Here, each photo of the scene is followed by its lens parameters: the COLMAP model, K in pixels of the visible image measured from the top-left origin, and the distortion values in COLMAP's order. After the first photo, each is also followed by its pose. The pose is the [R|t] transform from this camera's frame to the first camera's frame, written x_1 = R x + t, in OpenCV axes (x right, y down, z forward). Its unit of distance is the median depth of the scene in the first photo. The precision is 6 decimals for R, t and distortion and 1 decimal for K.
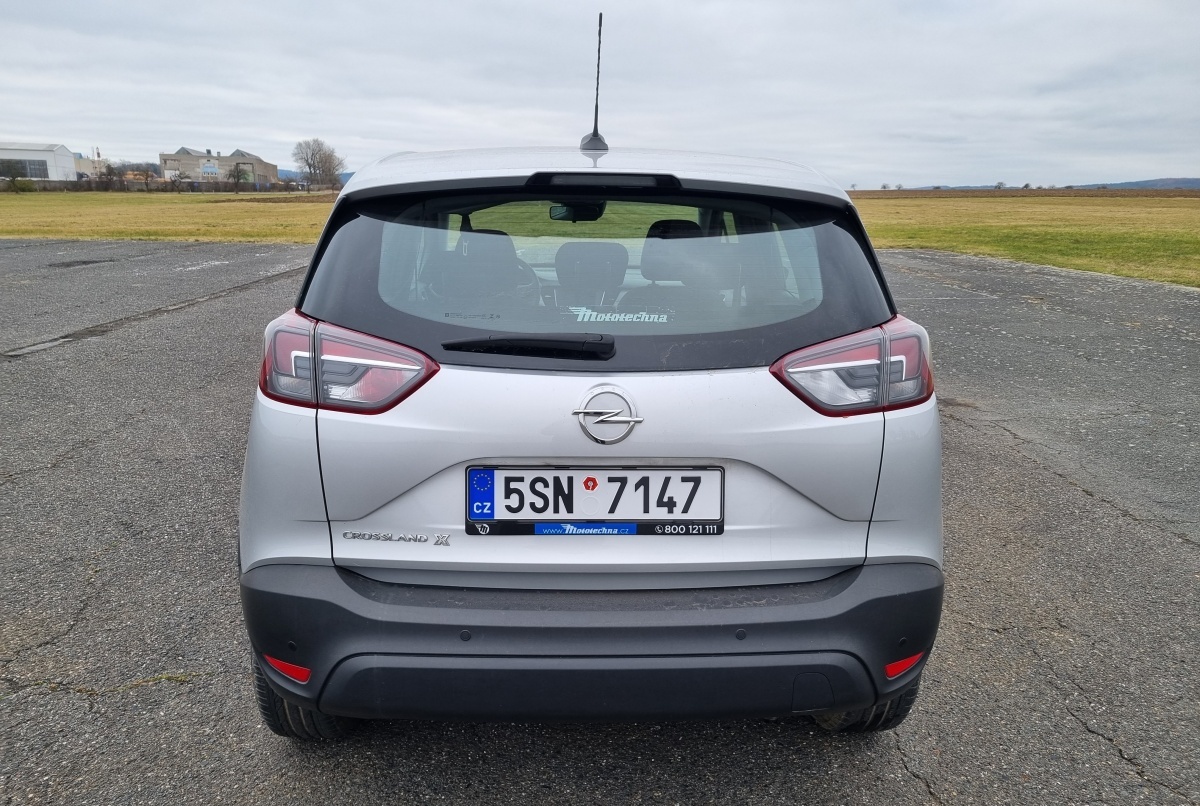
lens RADIAL K [[903.1, 0, 555.8], [0, 903.1, 400.5], [0, 0, 1]] dist [0.051287, -0.007701]
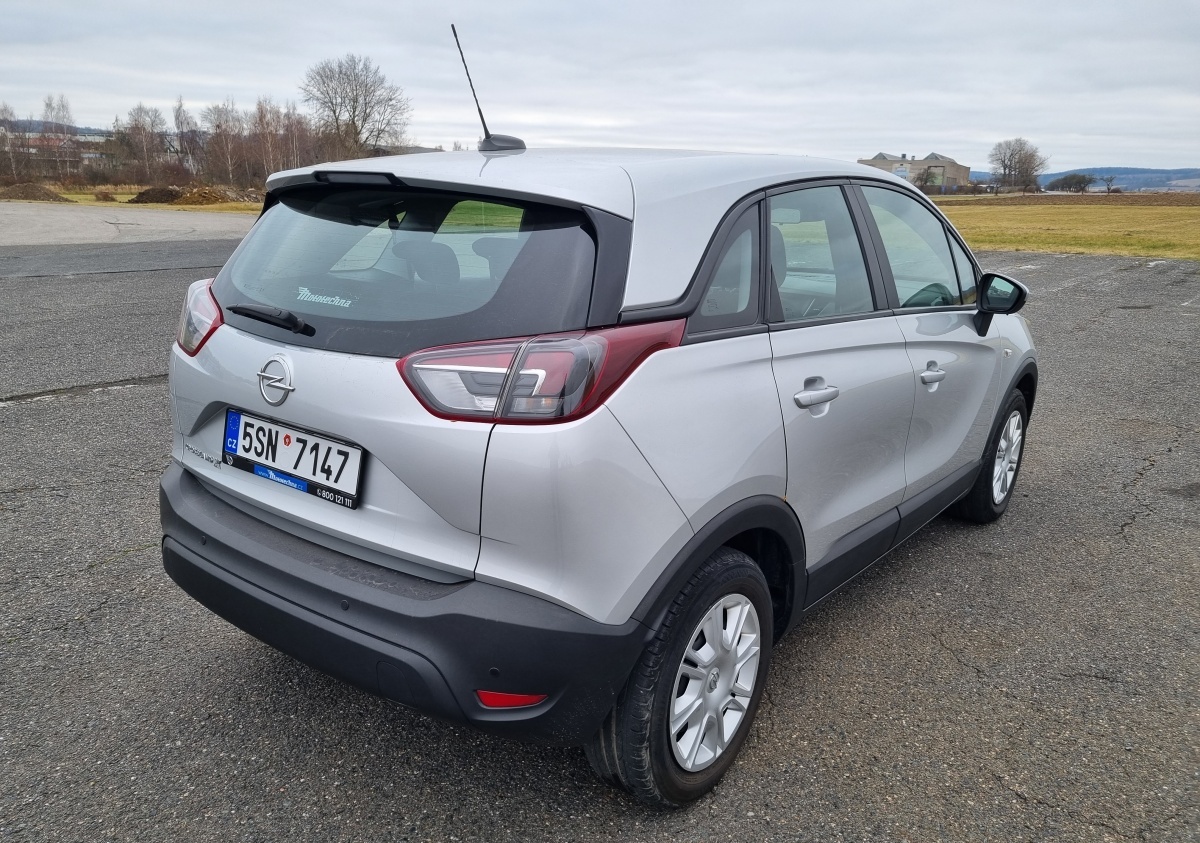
lens RADIAL K [[886.1, 0, 597.5], [0, 886.1, 388.8], [0, 0, 1]] dist [0.068818, -0.005092]
pose [[0.773118, 0.146062, -0.617215, 1.023576], [-0.153424, 0.987290, 0.041461, -0.079456], [0.615427, 0.062641, 0.785701, 0.339775]]
